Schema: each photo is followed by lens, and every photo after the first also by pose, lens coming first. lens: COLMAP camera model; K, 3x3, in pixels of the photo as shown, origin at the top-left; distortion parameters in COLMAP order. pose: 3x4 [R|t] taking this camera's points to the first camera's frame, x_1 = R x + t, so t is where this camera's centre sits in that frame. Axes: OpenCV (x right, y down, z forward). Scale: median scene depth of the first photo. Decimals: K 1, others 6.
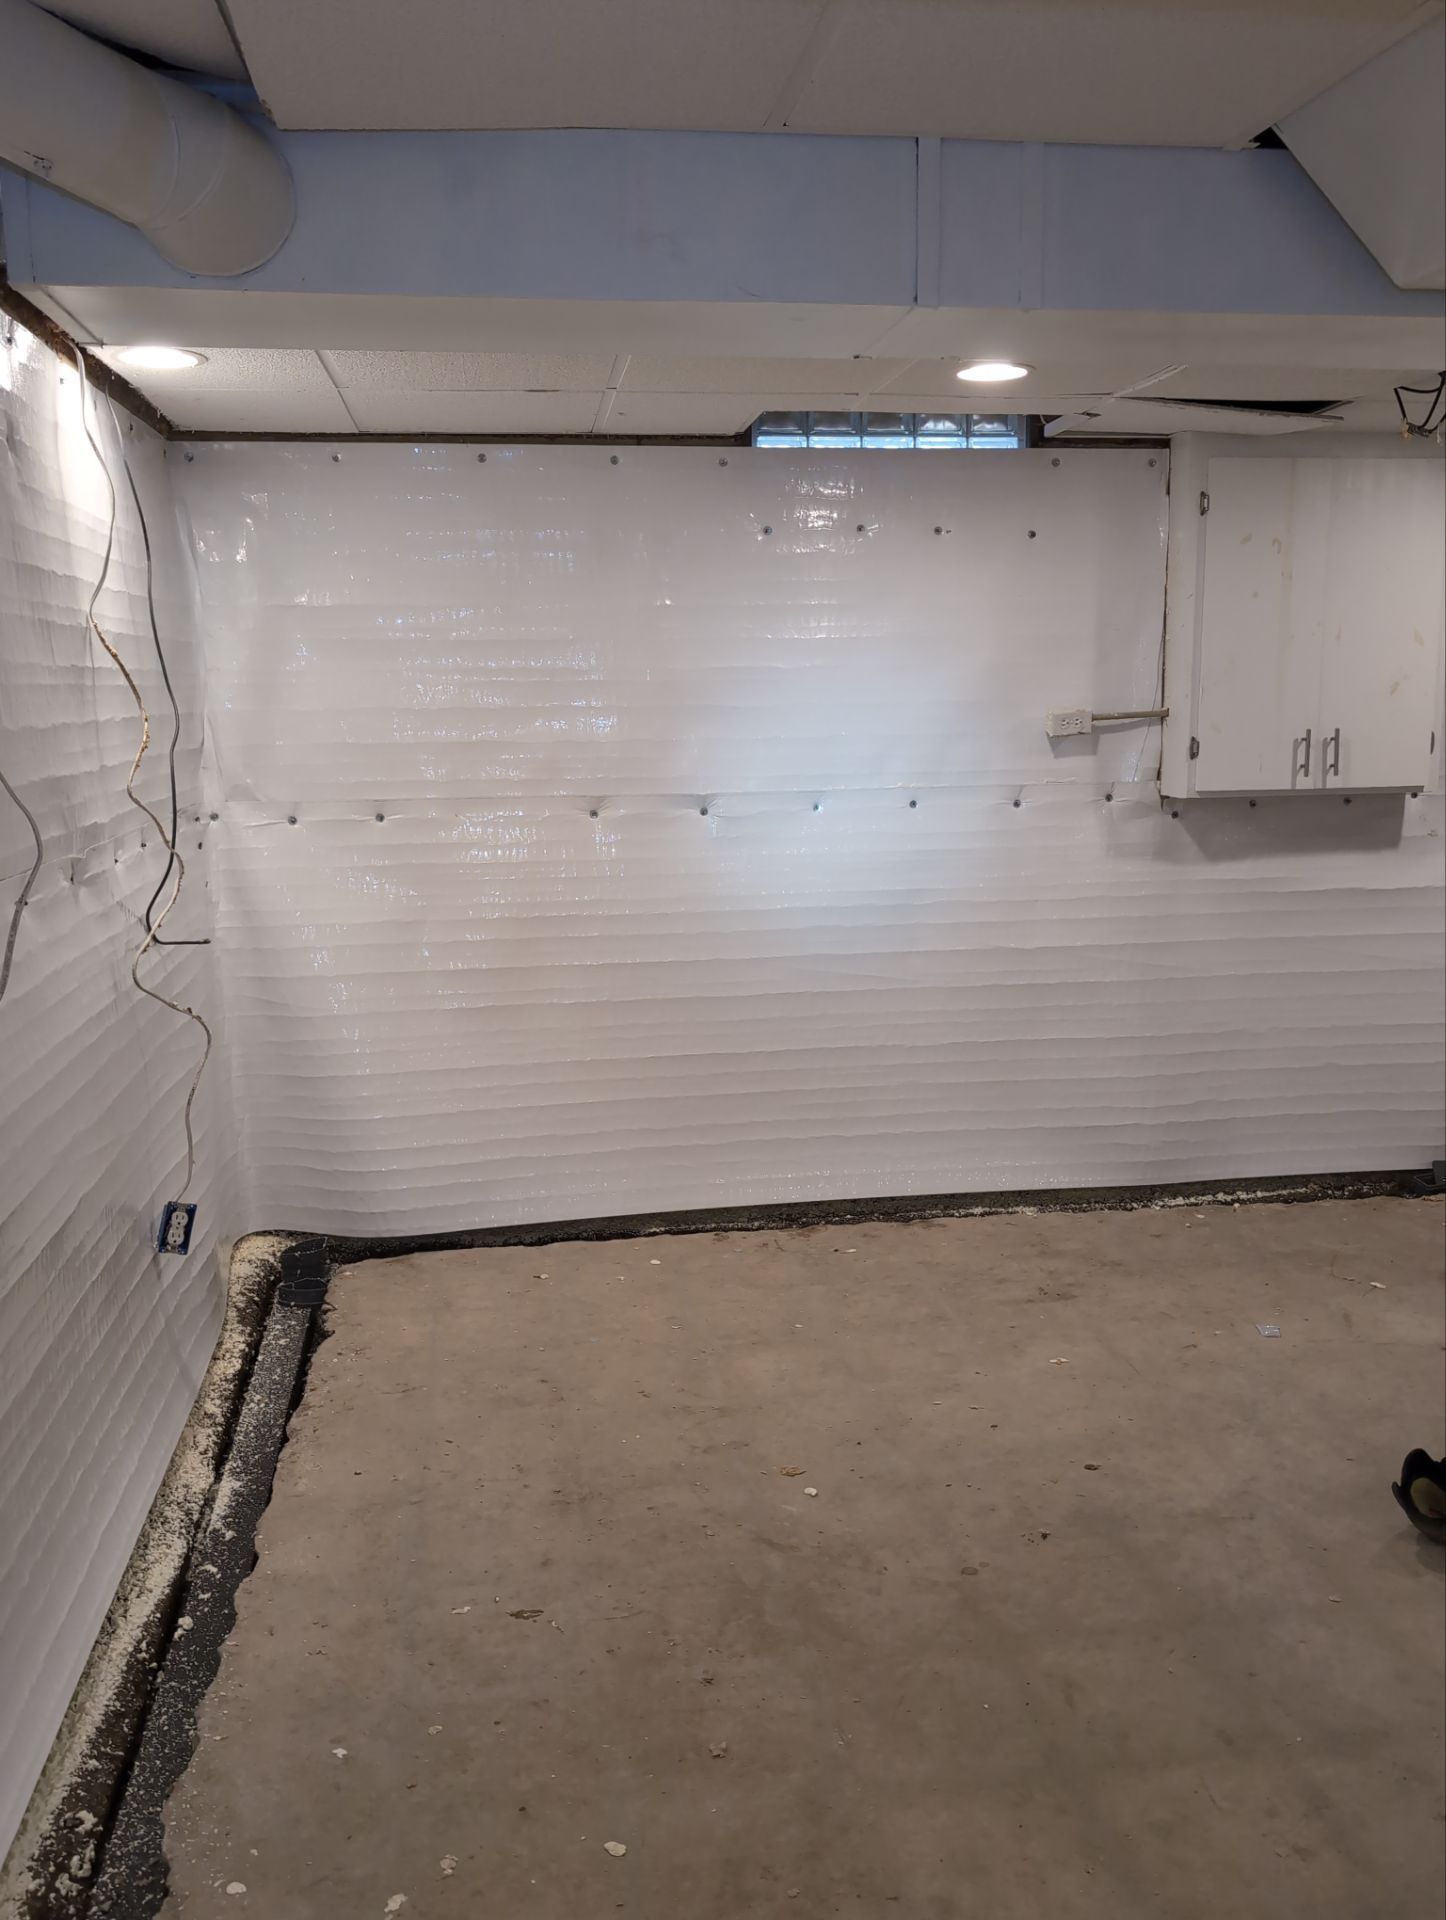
lens RADIAL K [[1599.1, 0, 730.7], [0, 1599.1, 957.5], [0, 0, 1]] dist [0.026123, -0.026688]
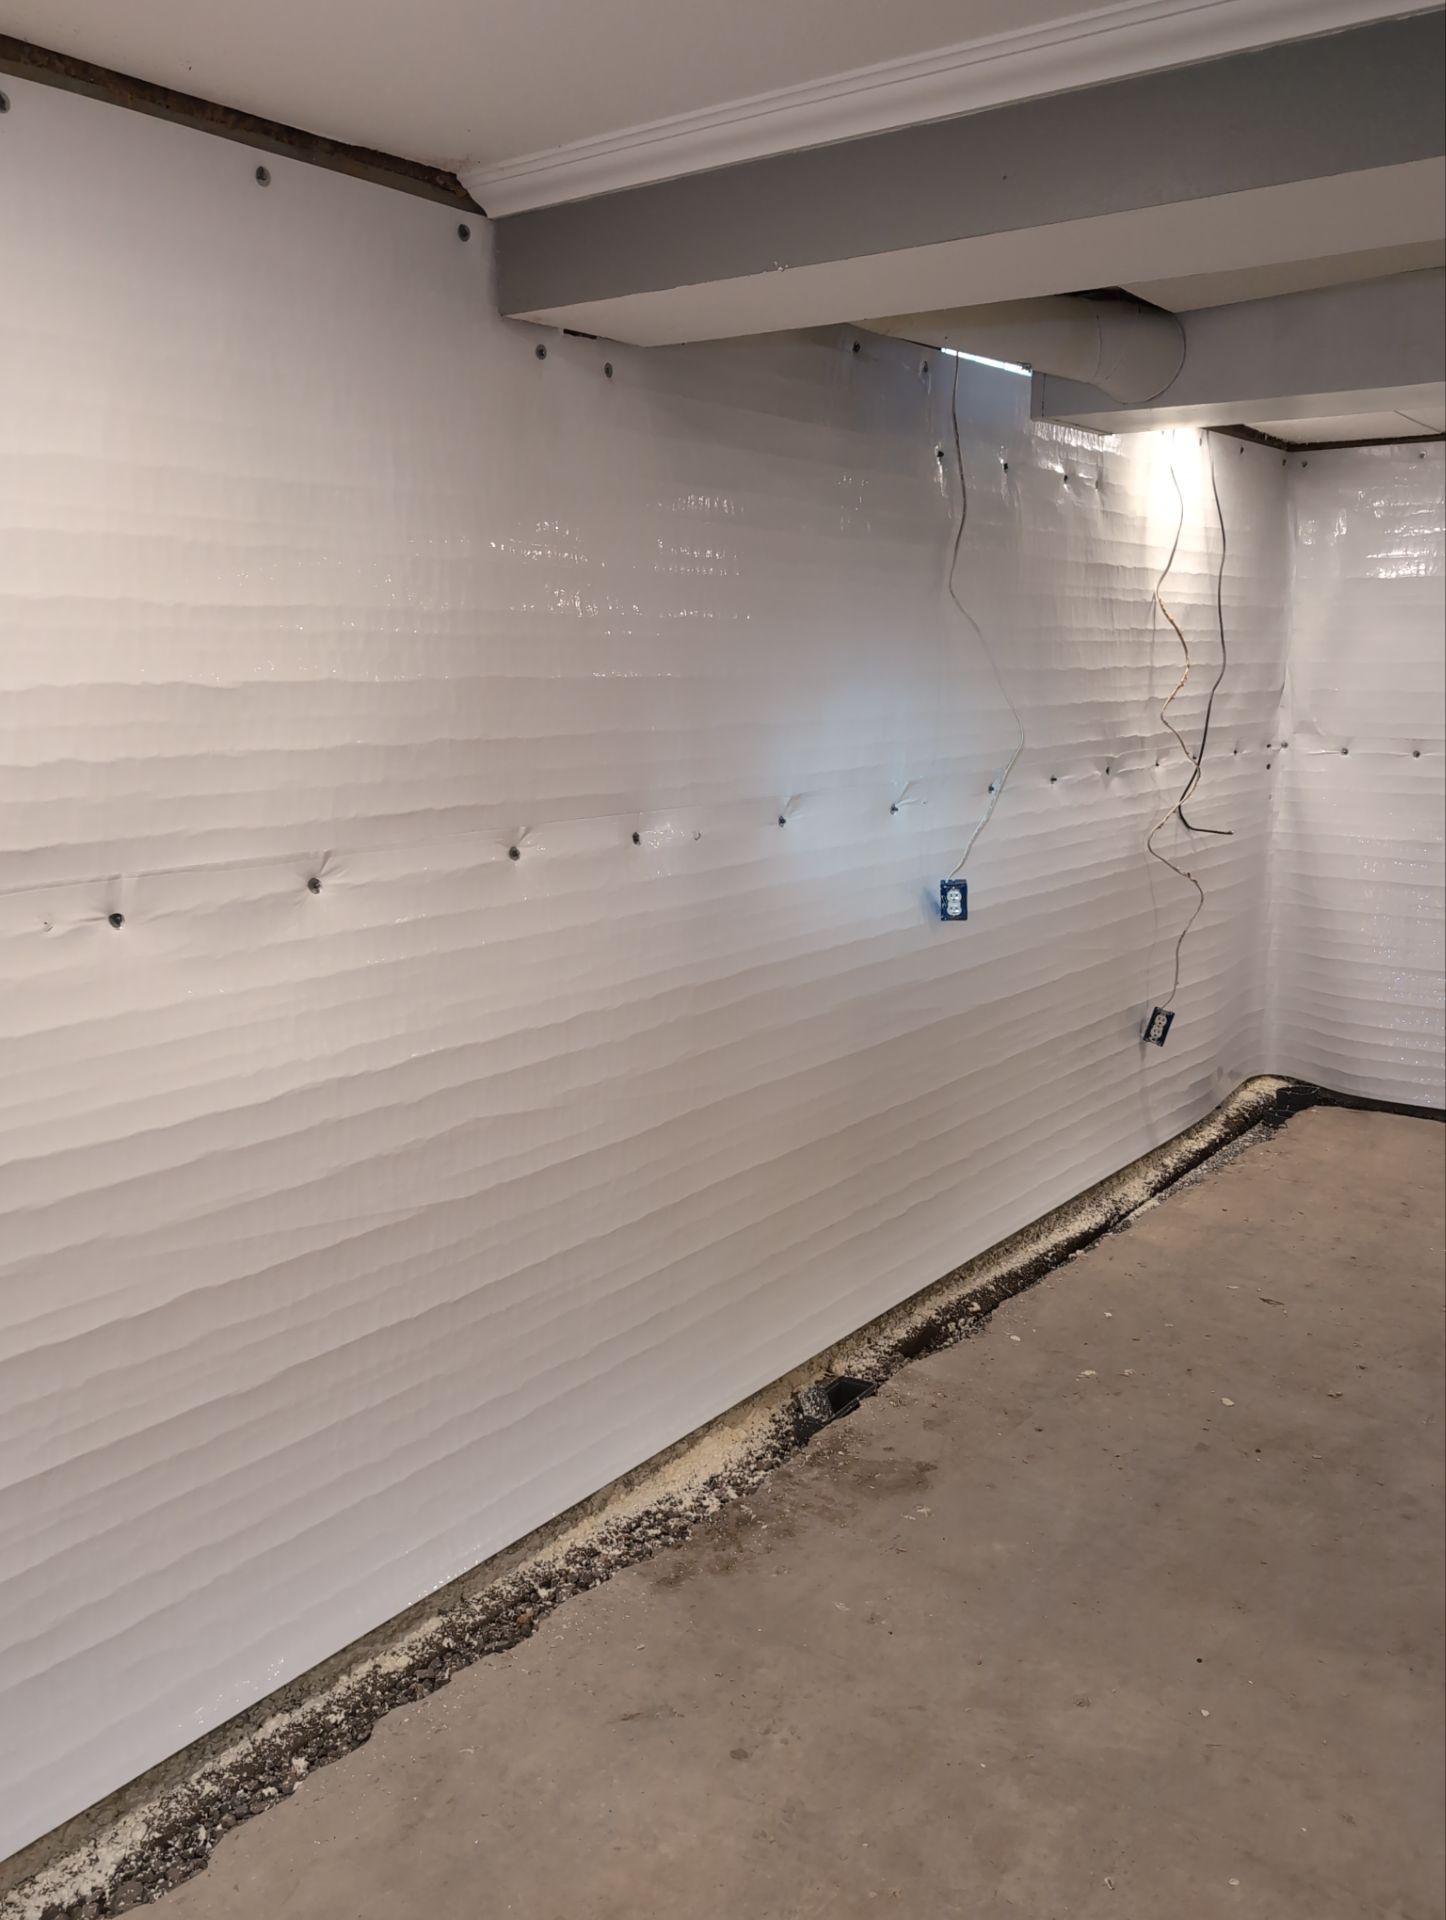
lens RADIAL K [[1599.1, 0, 737.7], [0, 1599.1, 958.0], [0, 0, 1]] dist [0.026123, -0.026688]
pose [[0.701770, 0.153398, -0.695692, 0.348549], [-0.132322, 0.987617, 0.084288, 0.036244], [0.700007, 0.032905, 0.713378, -0.257569]]
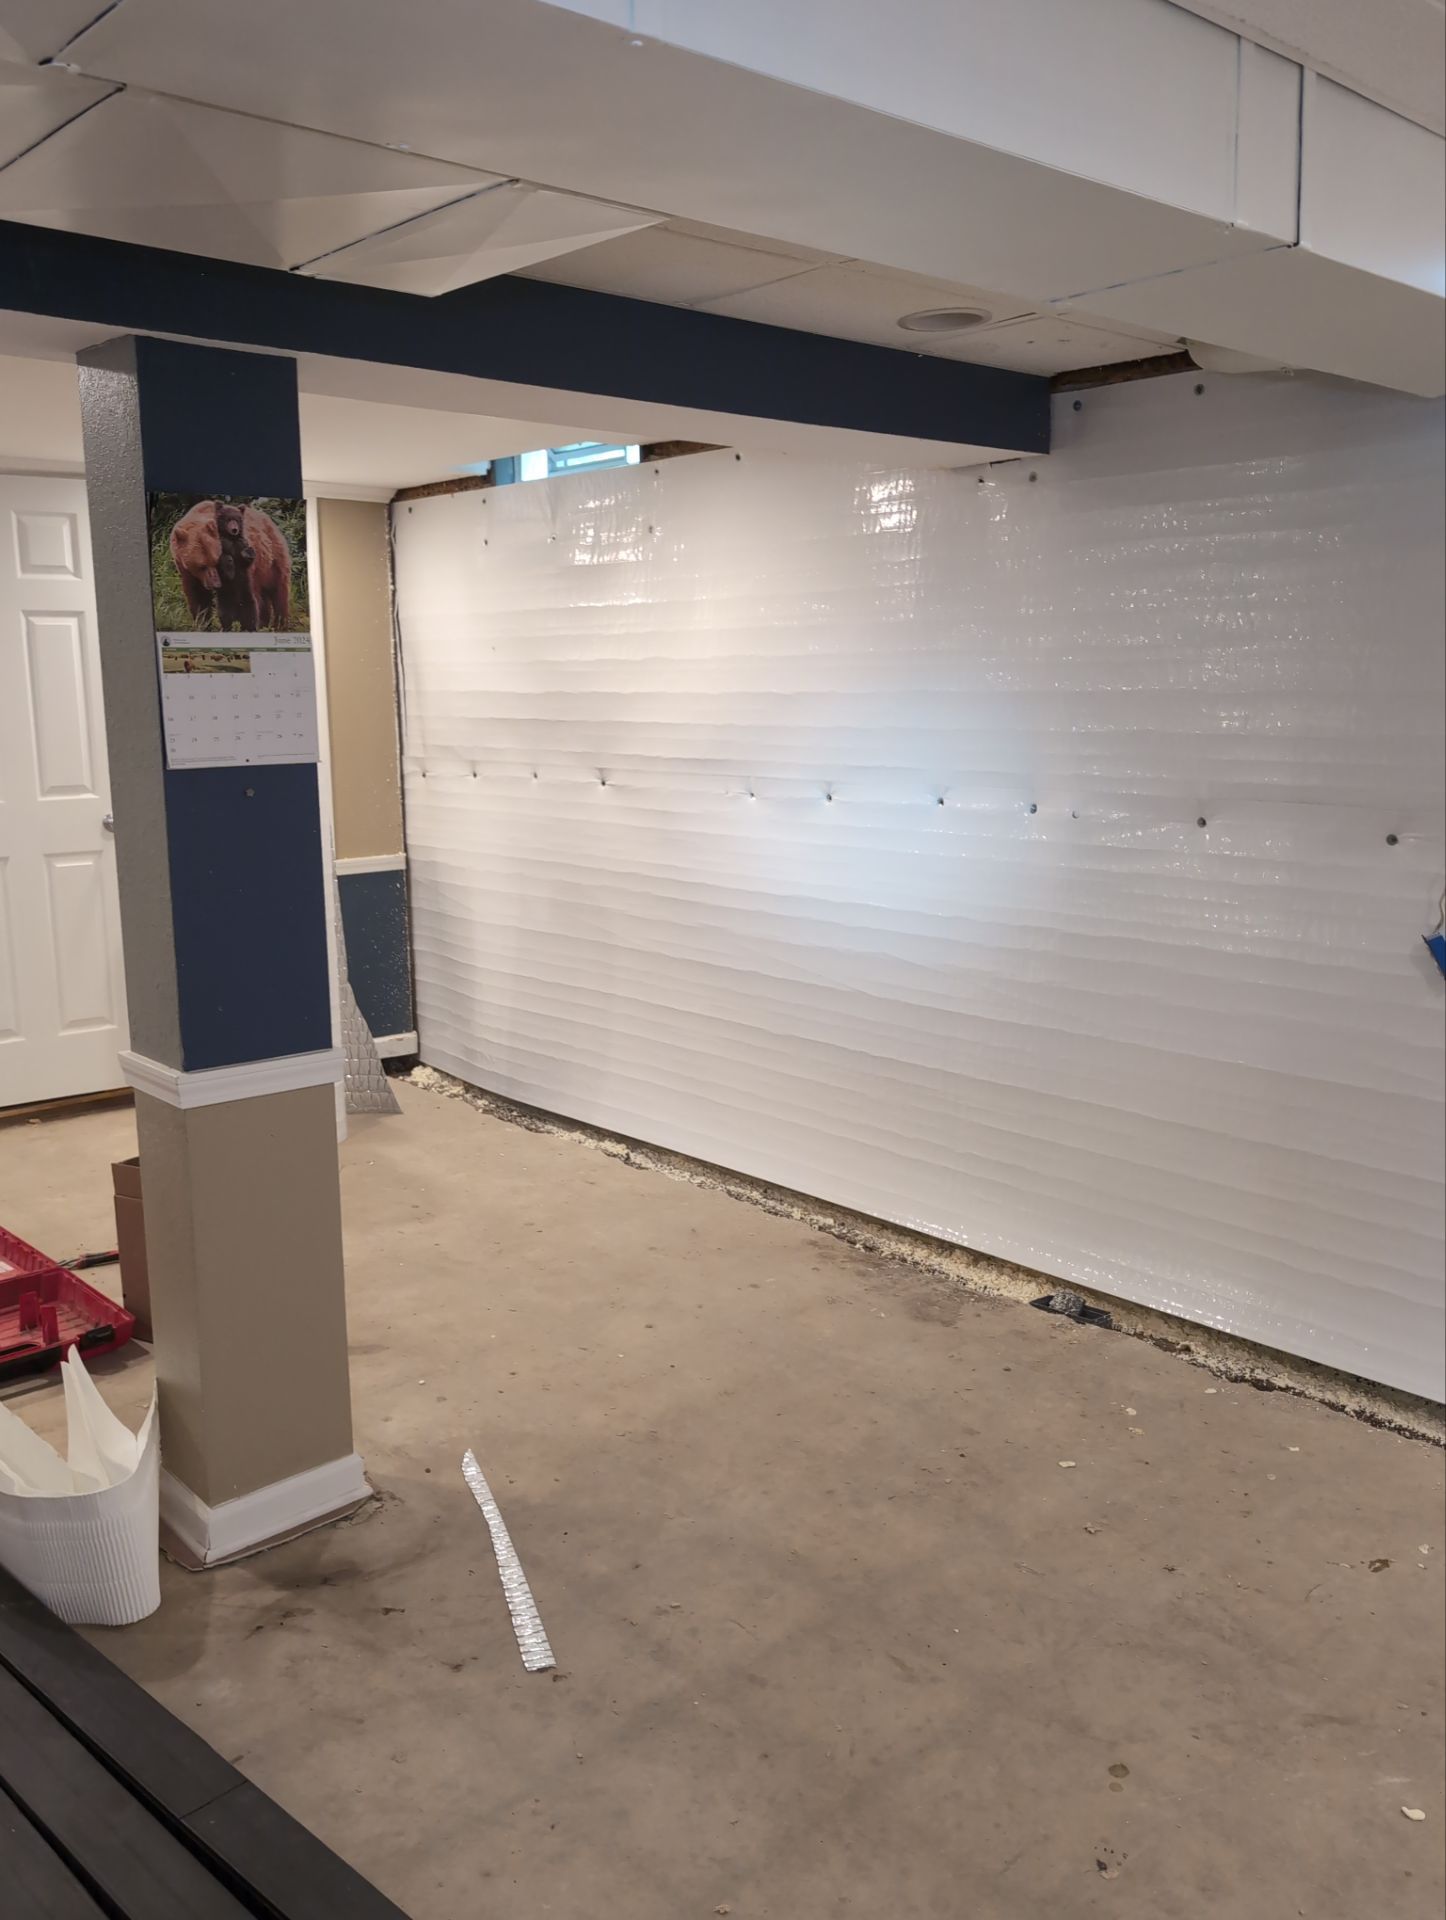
lens RADIAL K [[1599.1, 0, 735.0], [0, 1599.1, 964.4], [0, 0, 1]] dist [0.026123, -0.026688]
pose [[-0.835817, 0.118358, -0.536099, 0.521121], [-0.068609, 0.946312, 0.315890, -0.181293], [0.544705, 0.300807, -0.782823, 1.055400]]
